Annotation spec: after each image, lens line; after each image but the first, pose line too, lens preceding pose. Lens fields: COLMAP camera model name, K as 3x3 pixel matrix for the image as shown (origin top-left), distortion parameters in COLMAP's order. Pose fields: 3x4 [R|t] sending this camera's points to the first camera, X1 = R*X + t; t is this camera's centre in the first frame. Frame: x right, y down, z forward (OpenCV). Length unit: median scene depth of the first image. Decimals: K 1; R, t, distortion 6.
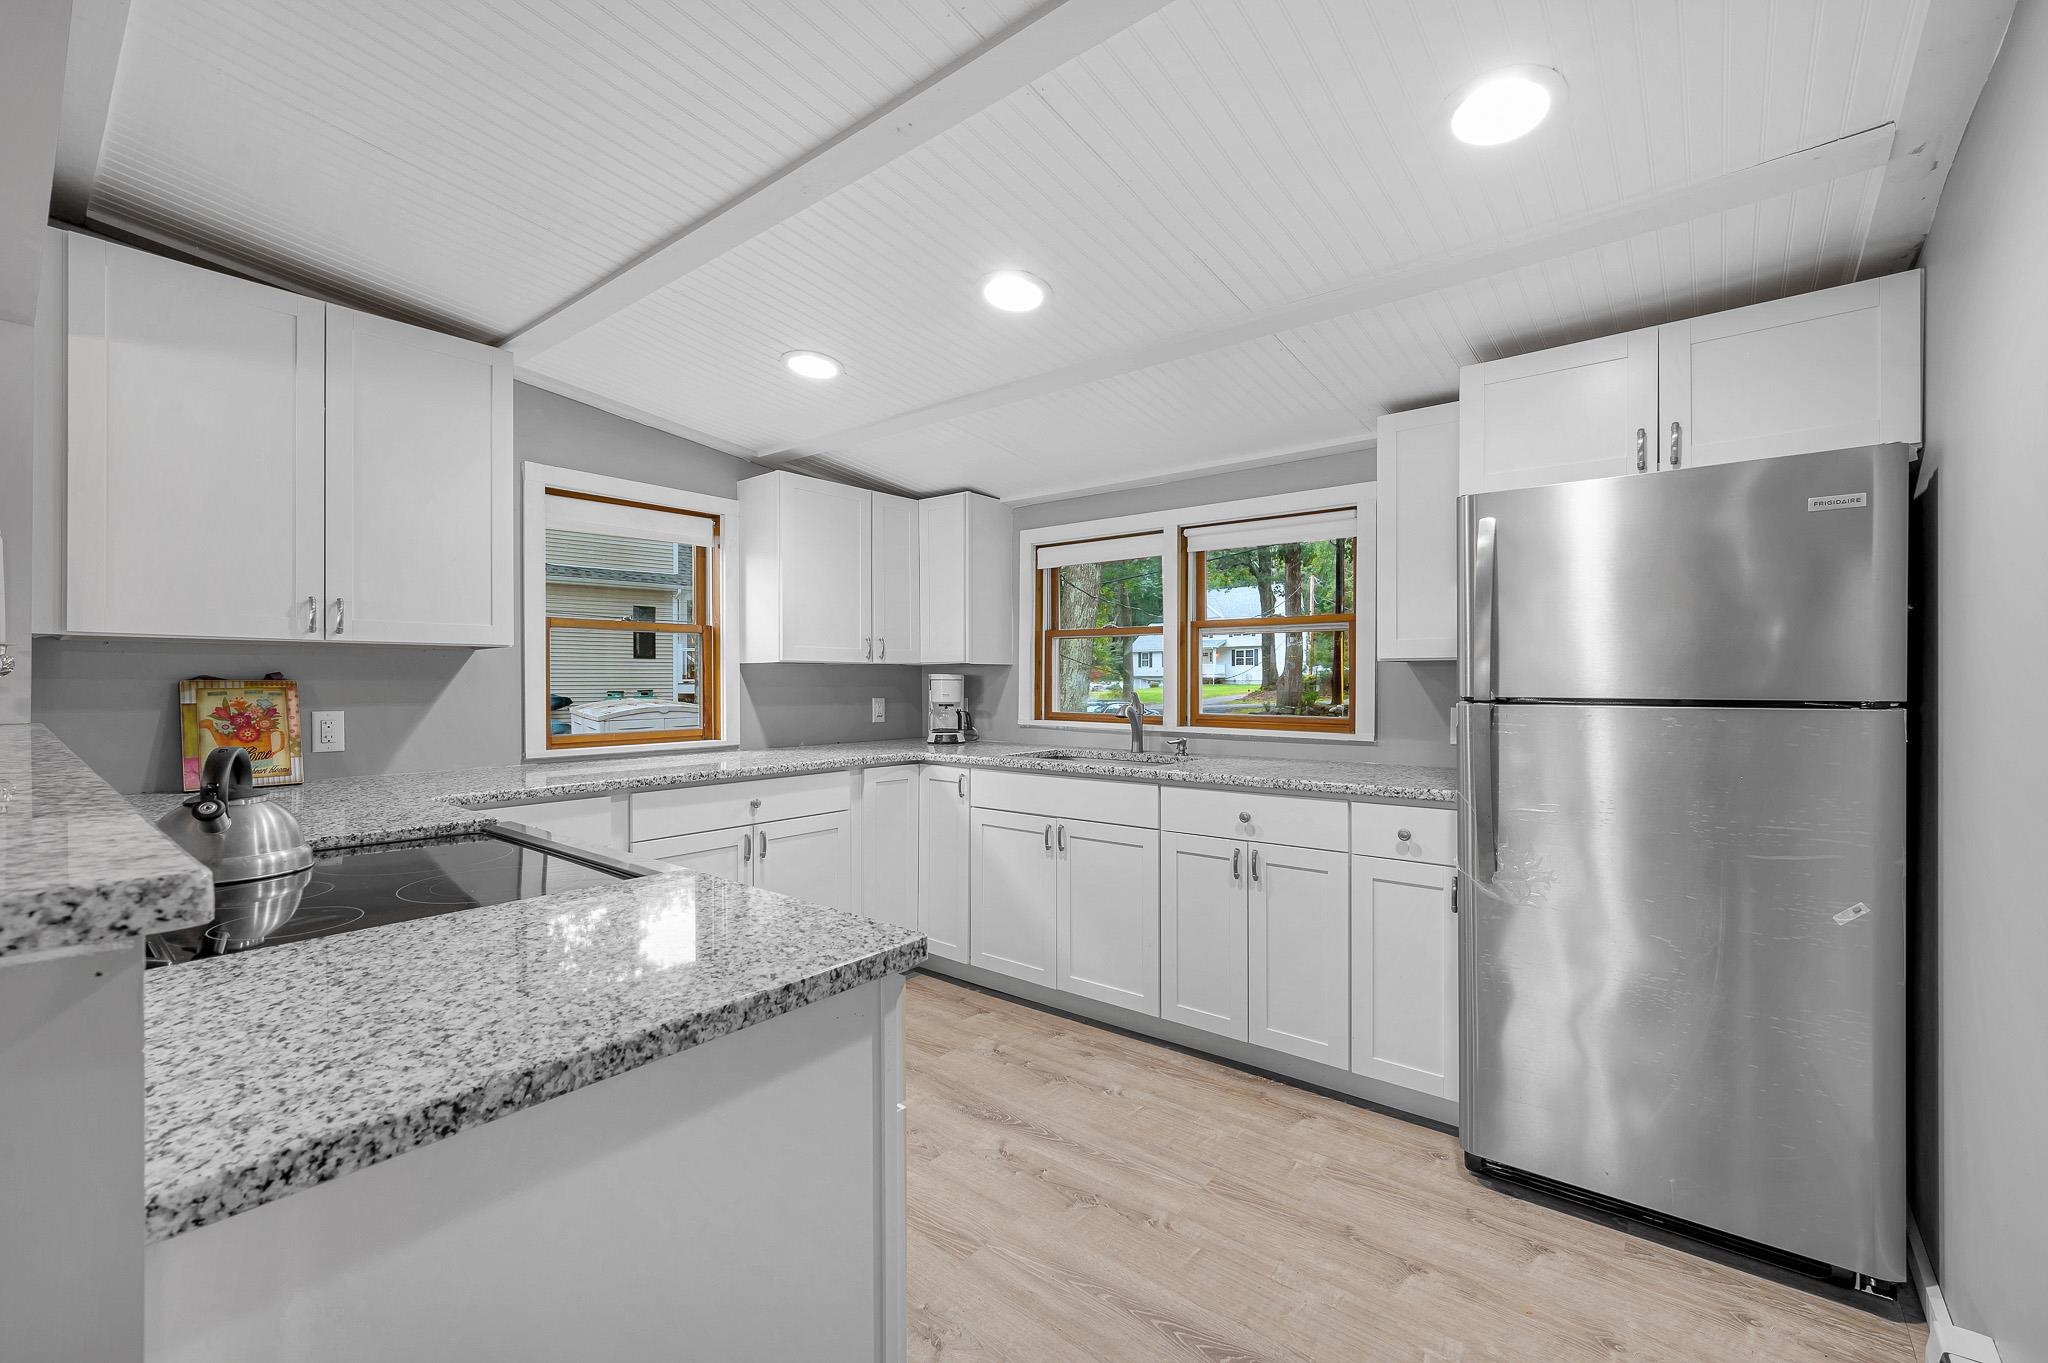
lens RADIAL K [[855.1, 0, 1025.4], [0, 855.1, 690.1], [0, 0, 1]] dist [-0.000916, 0.000033]
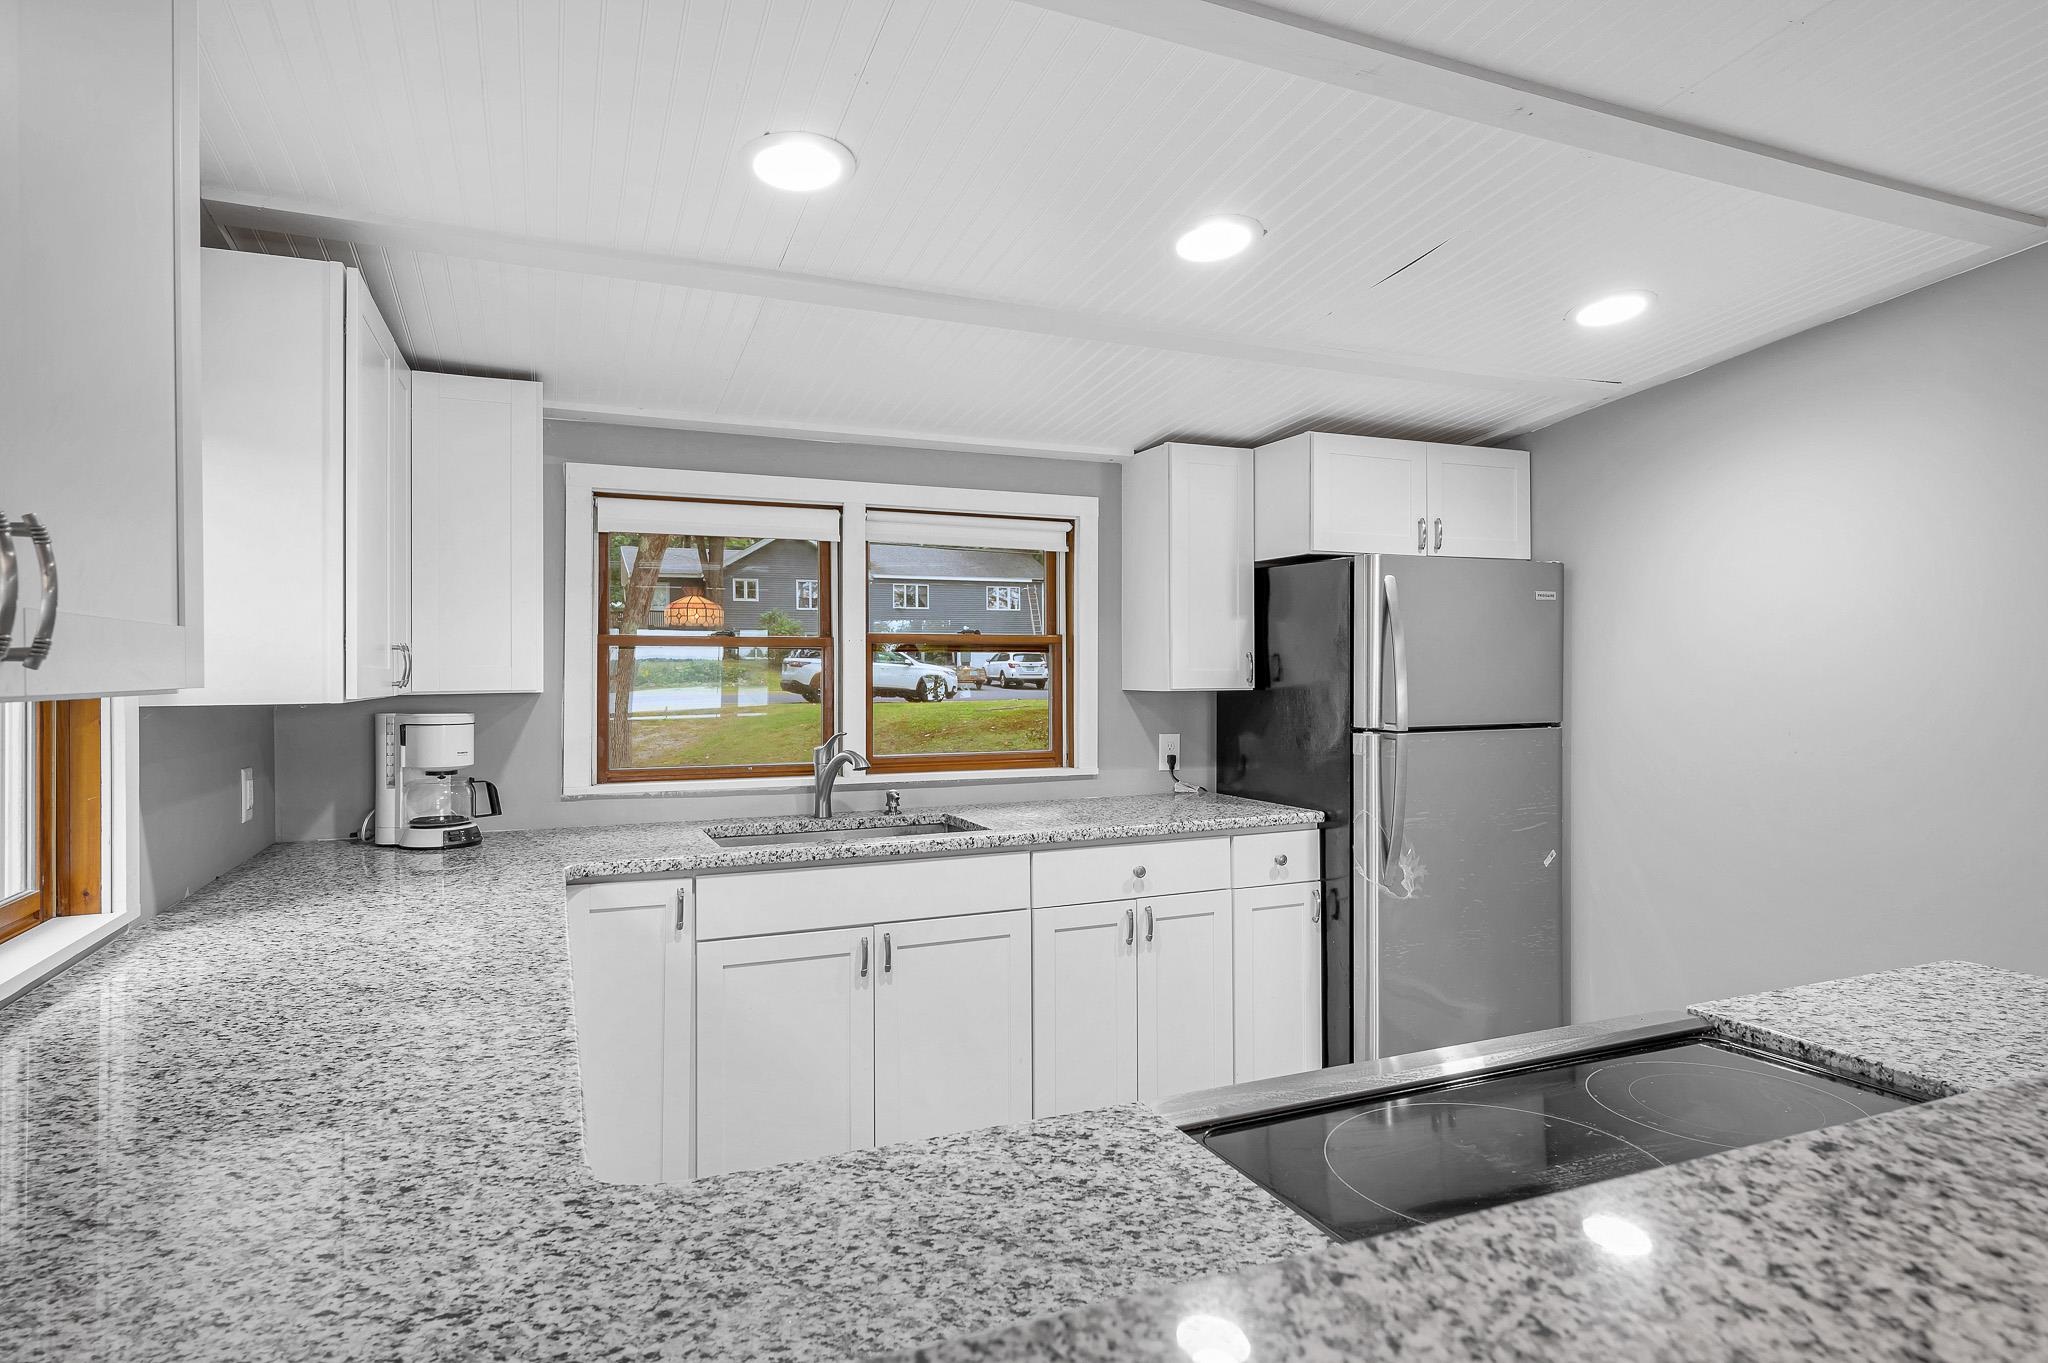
lens RADIAL K [[1151.5, 0, 1033.4], [0, 1151.5, 662.5], [0, 0, 1]] dist [-0.001188, -0.000514]
pose [[0.451593, 0.005651, 0.892206, -0.666778], [0.014820, 0.999794, -0.013833, -0.040802], [-0.892101, 0.019469, 0.451417, 0.435530]]
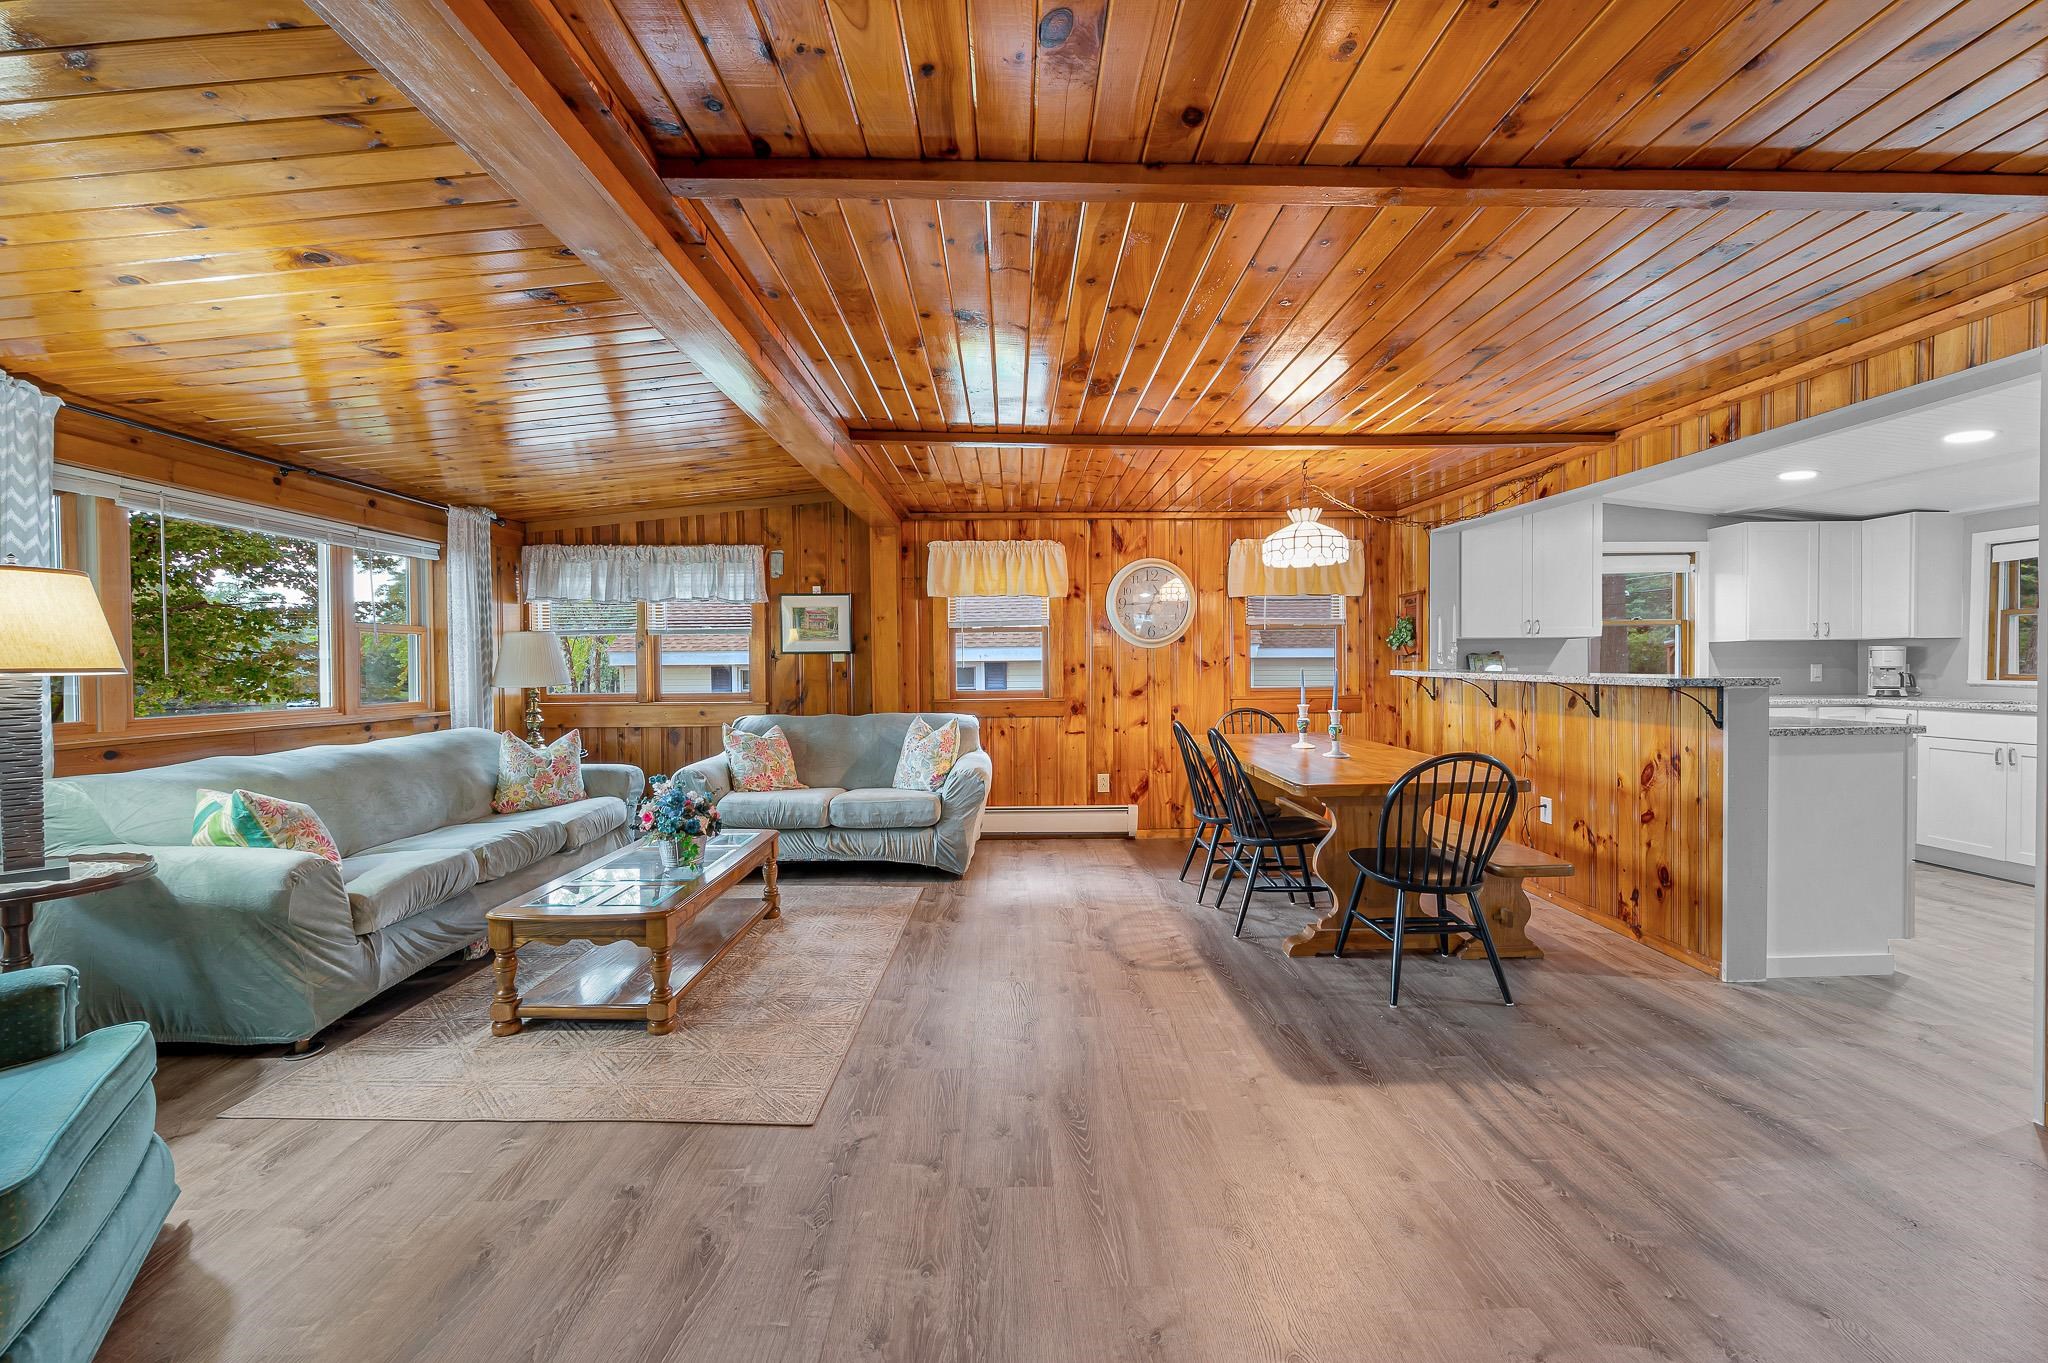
lens RADIAL K [[824.0, 0, 1024.0], [0, 824.0, 681.5], [0, 0, 1]] dist [-0.000013, -0.000244]
pose [[0.653528, 0.009453, -0.756843, 0.002252], [0.001619, 0.999902, 0.013887, 0.021006], [0.756900, -0.010301, 0.653449, -1.081191]]
